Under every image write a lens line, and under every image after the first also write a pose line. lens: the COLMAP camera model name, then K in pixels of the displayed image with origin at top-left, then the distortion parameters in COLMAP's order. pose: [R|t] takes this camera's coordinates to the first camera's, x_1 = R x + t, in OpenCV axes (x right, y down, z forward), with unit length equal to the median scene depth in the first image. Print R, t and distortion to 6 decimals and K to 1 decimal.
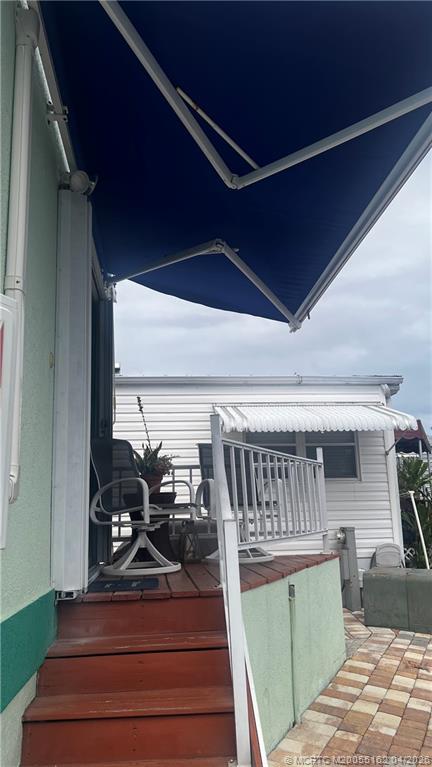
lens RADIAL K [[577.6, 0, 222.3], [0, 577.6, 384.0], [0, 0, 1]] dist [0.056189, -0.067979]
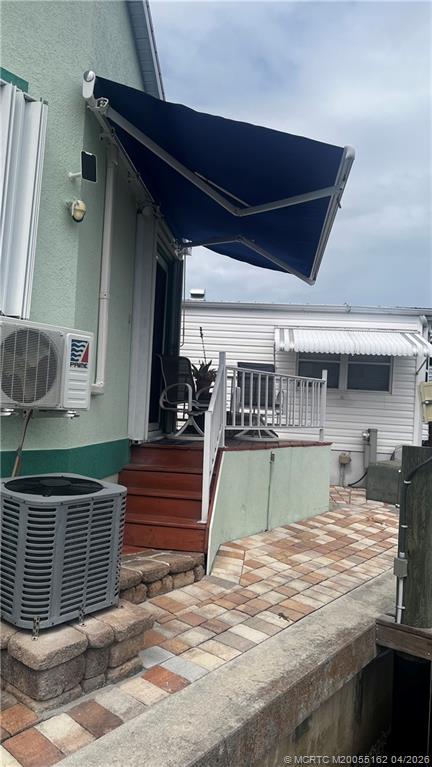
lens RADIAL K [[577.6, 0, 212.6], [0, 577.6, 382.6], [0, 0, 1]] dist [0.056189, -0.067979]
pose [[0.972966, 0.071780, -0.219508, 0.224775], [-0.032250, 0.983388, 0.178627, -0.106296], [0.228684, -0.166719, 0.959119, -0.433917]]
